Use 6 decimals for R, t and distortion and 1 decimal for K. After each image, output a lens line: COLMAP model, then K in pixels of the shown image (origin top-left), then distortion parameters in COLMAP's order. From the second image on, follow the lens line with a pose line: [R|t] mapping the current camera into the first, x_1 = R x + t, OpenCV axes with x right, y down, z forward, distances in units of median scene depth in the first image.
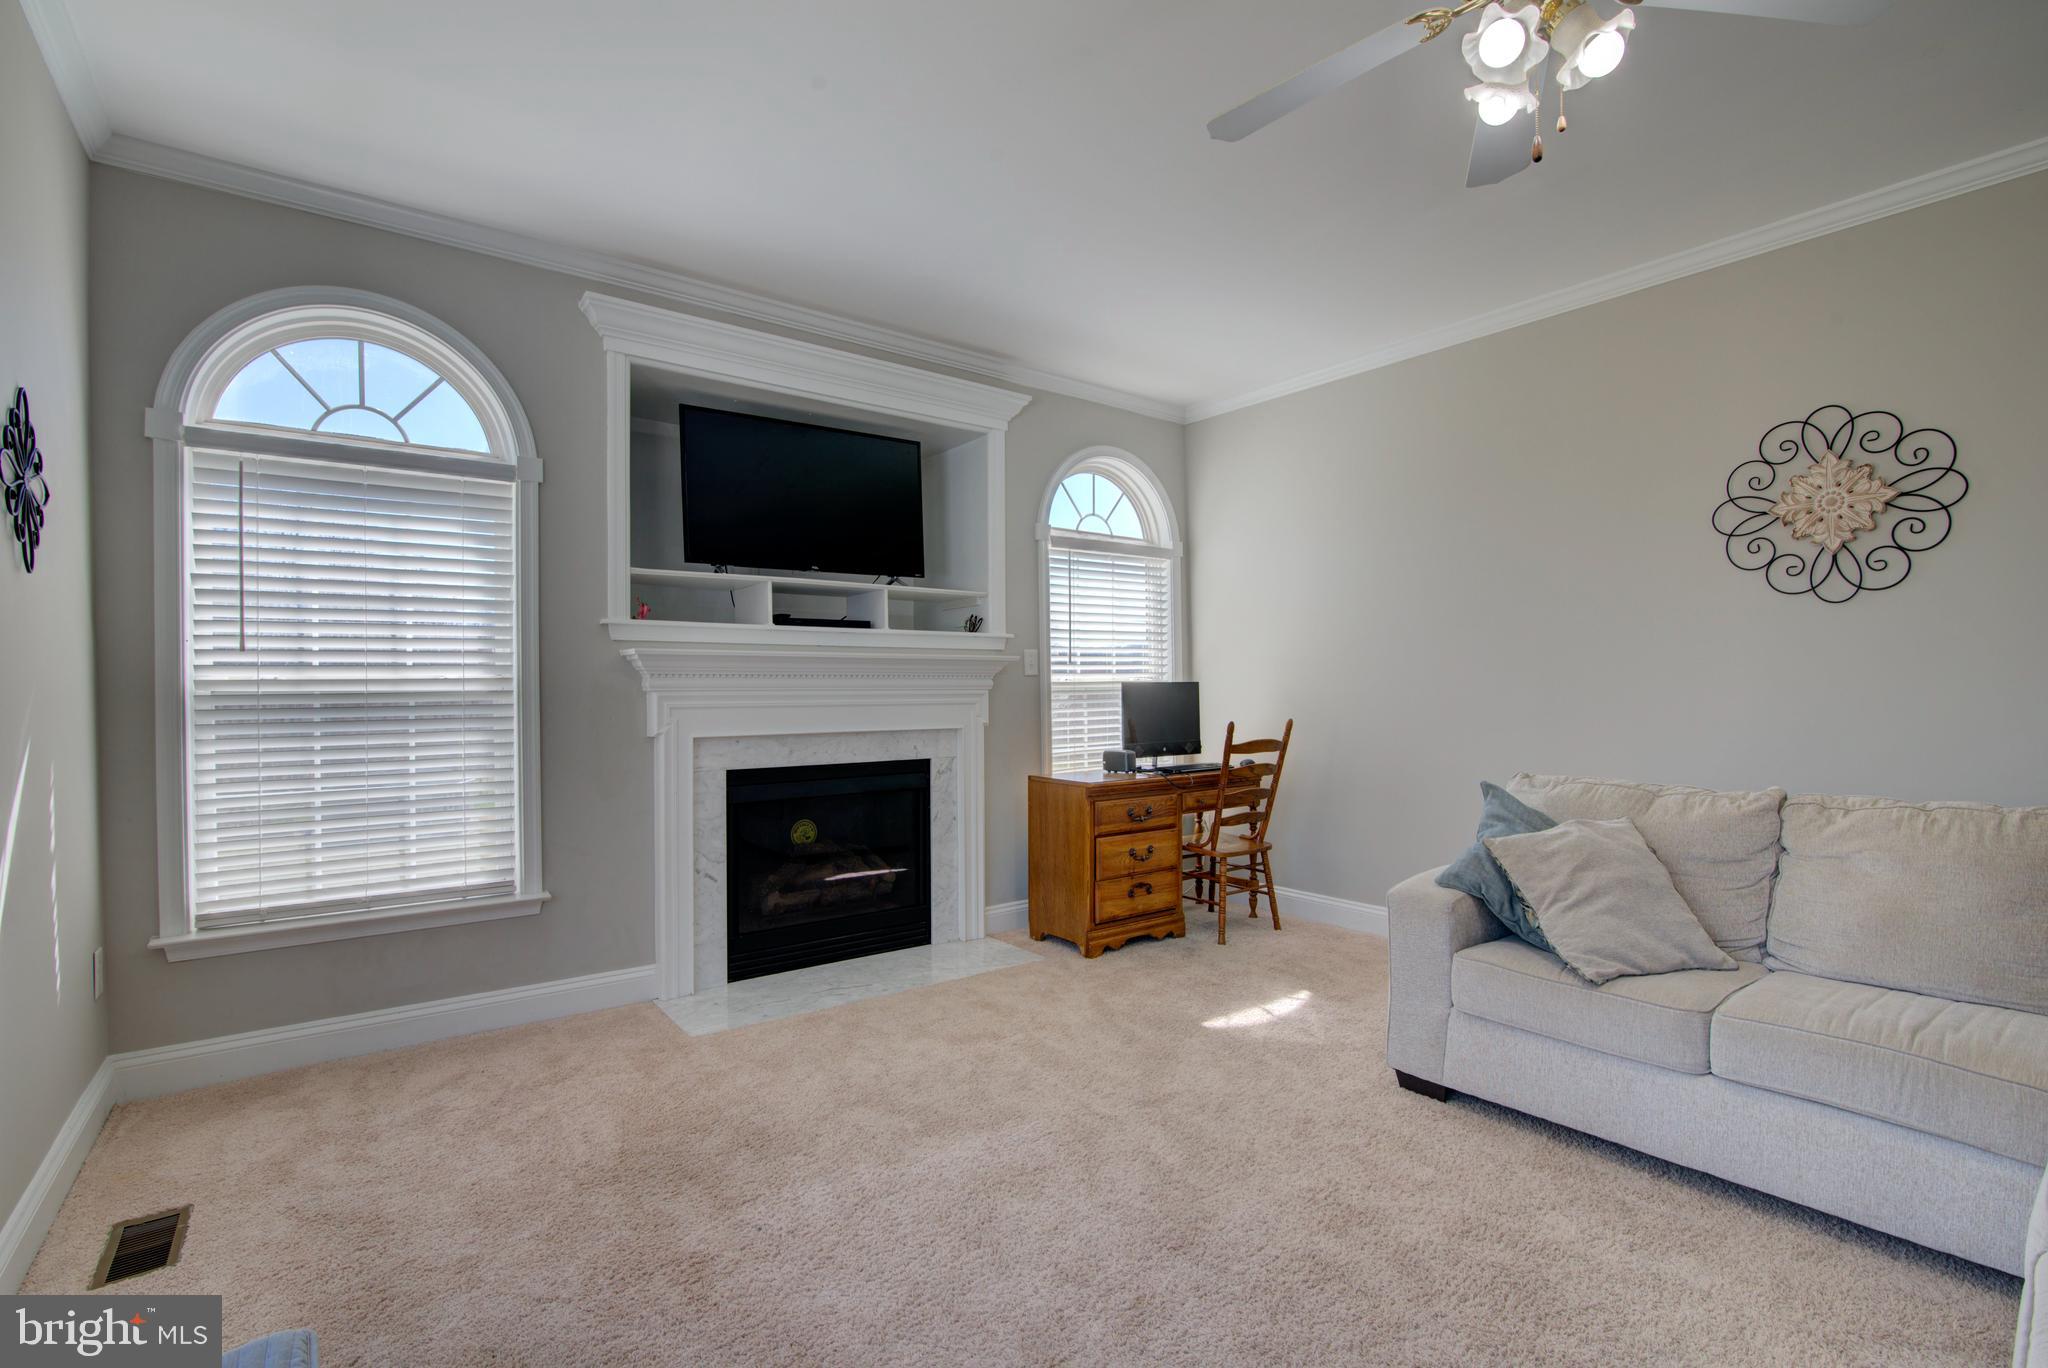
lens RADIAL K [[937.9, 0, 1017.6], [0, 937.9, 696.2], [0, 0, 1]] dist [-0.014944, 0.001065]
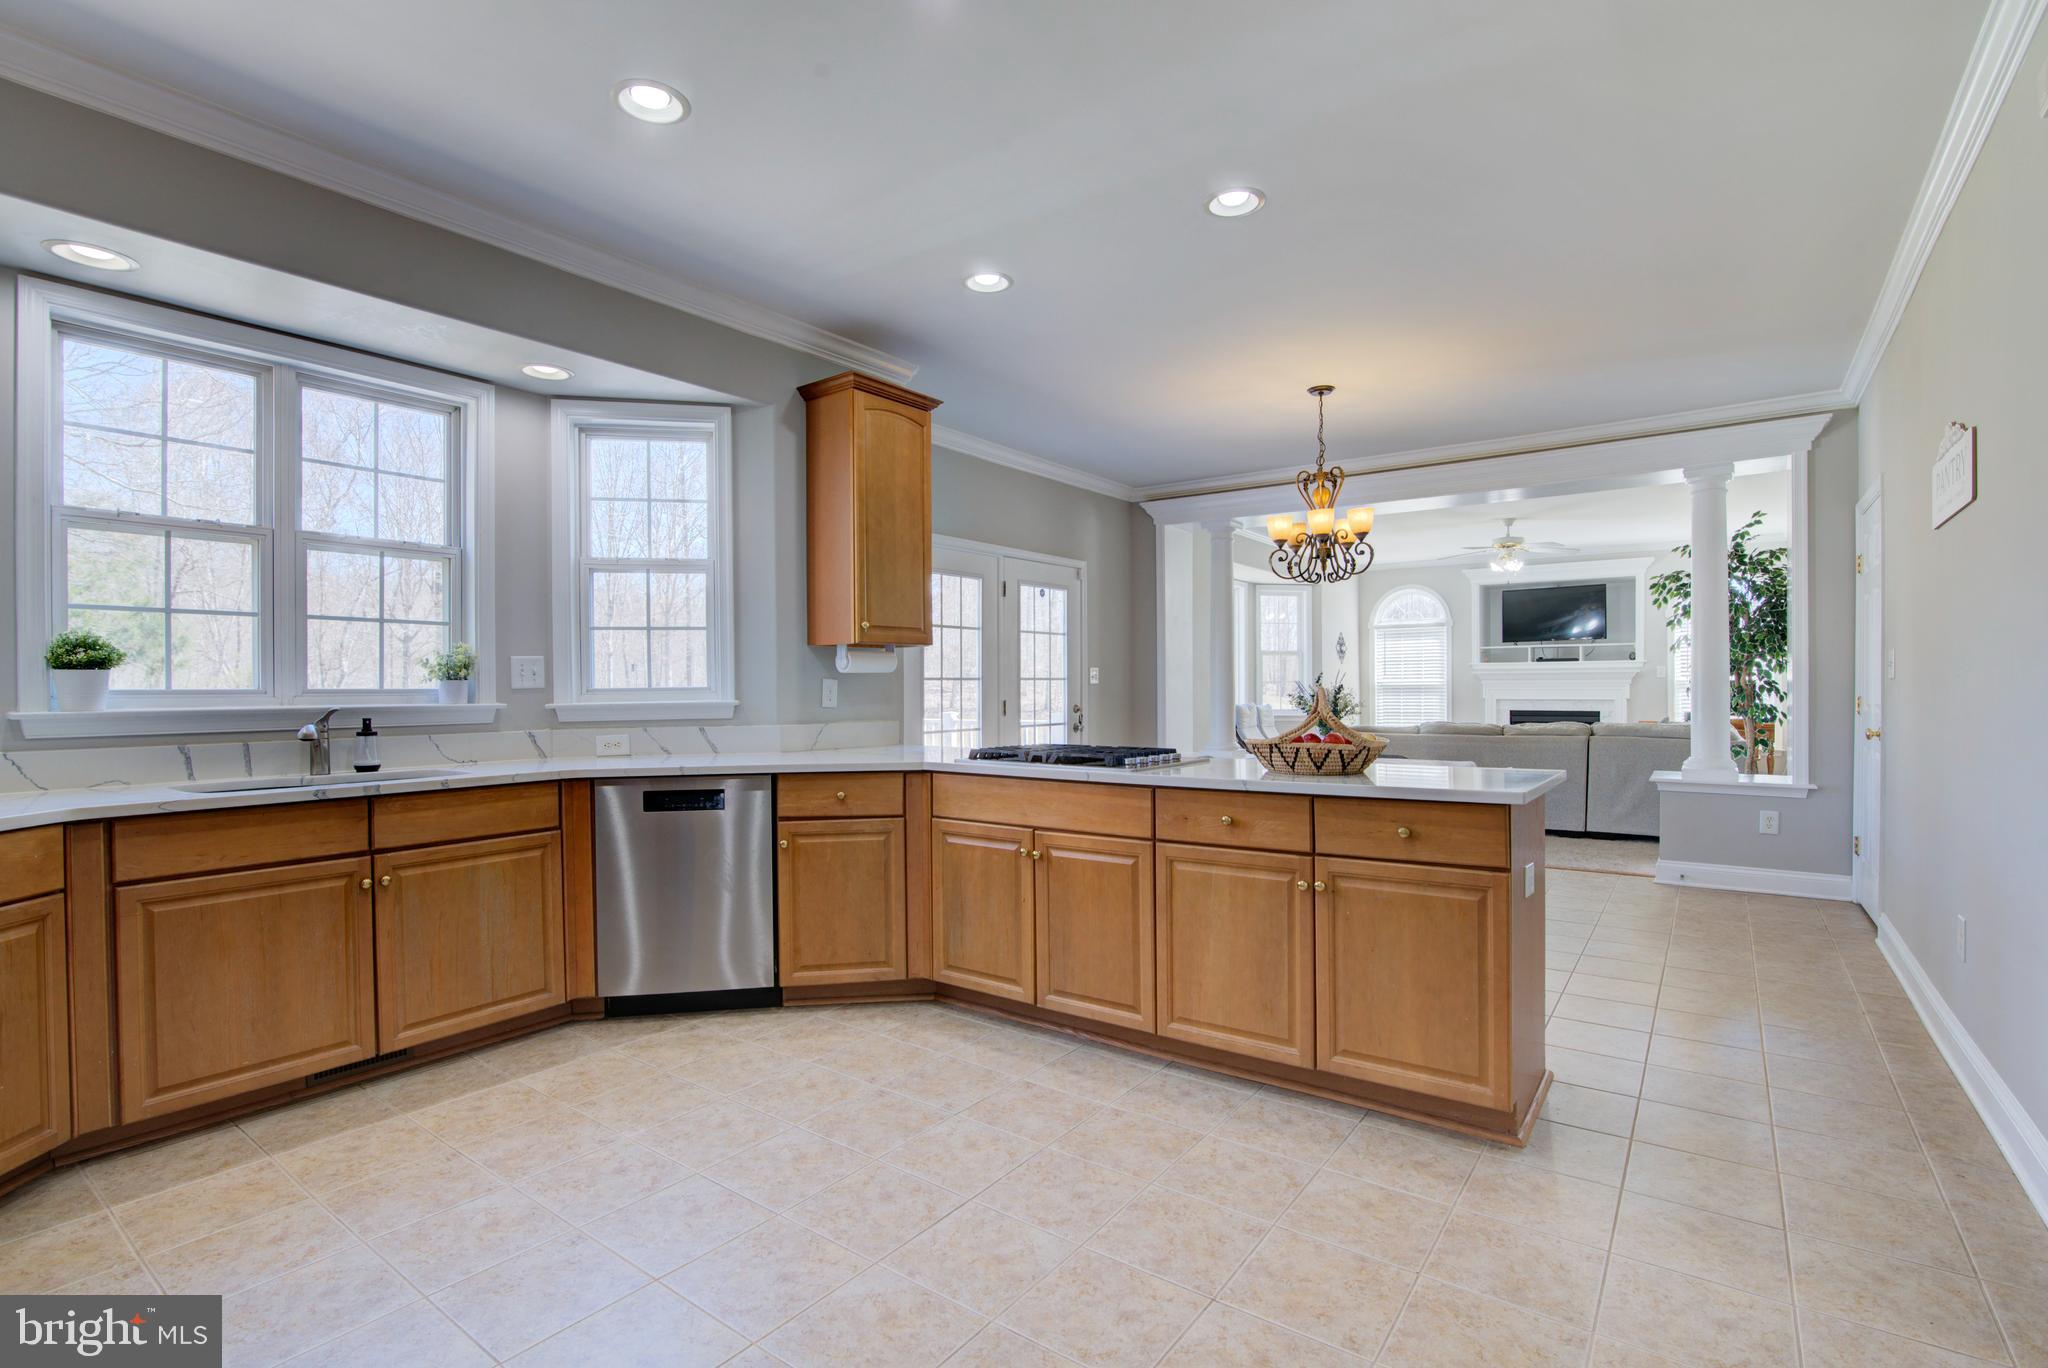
lens RADIAL K [[937.9, 0, 1030.2], [0, 937.9, 683.9], [0, 0, 1]] dist [-0.014944, 0.001065]
pose [[0.283282, 0.005136, -0.959023, 2.101741], [-0.003179, 0.999985, 0.004417, -0.015503], [0.959031, 0.001798, 0.283294, -1.328762]]
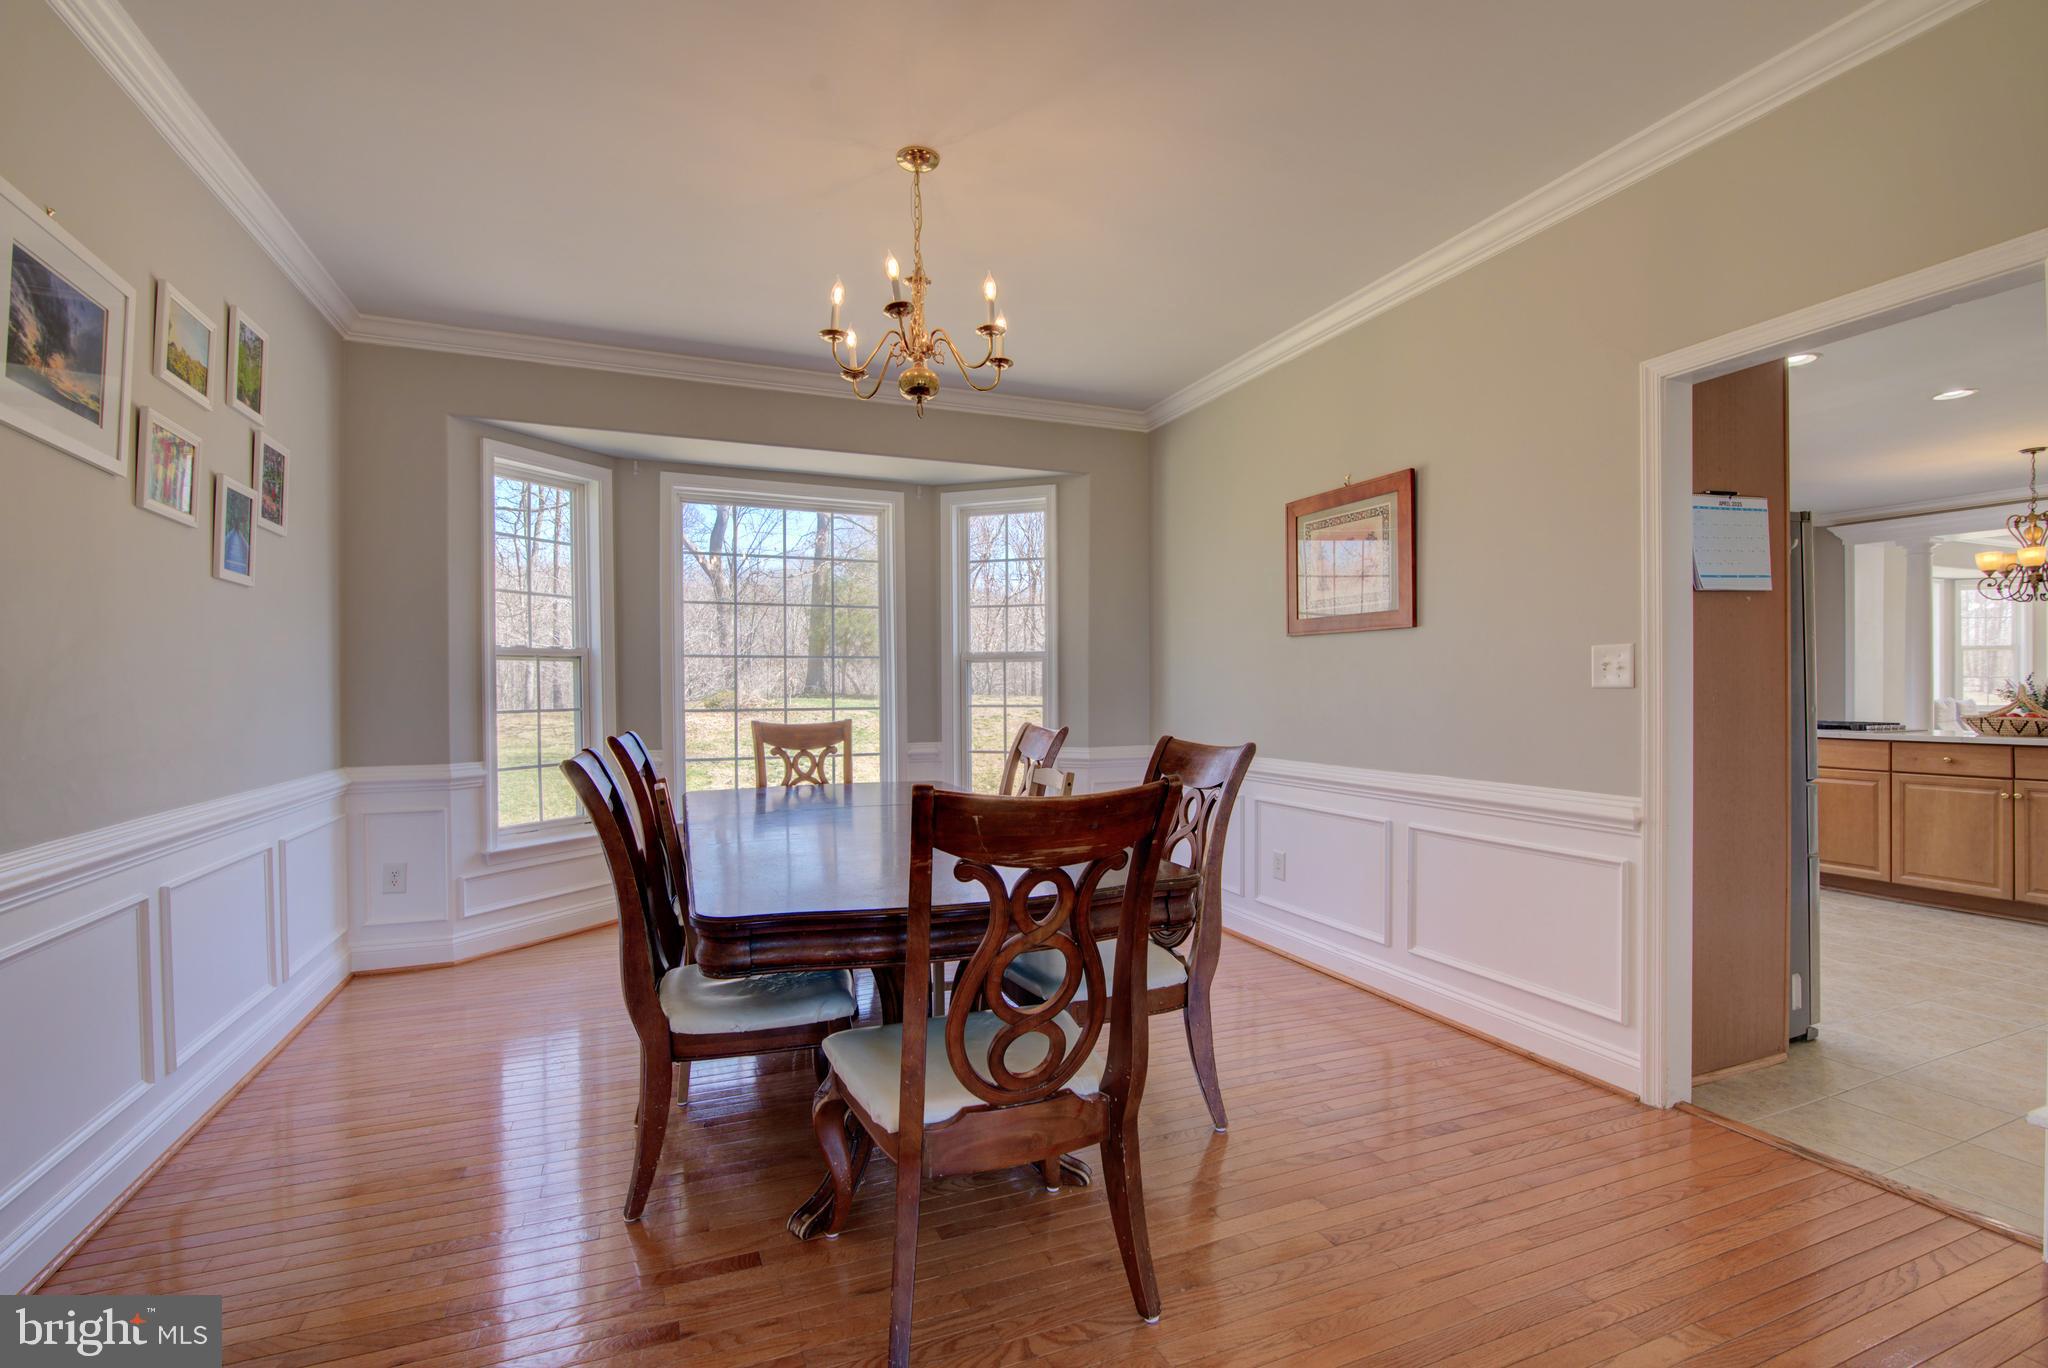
lens RADIAL K [[937.9, 0, 1032.7], [0, 937.9, 688.7], [0, 0, 1]] dist [-0.014944, 0.001065]
pose [[-0.250924, 0.015271, -0.967886, 3.726554], [0.001523, 0.999881, 0.015381, -0.034451], [0.968006, 0.002385, -0.250917, -2.324092]]
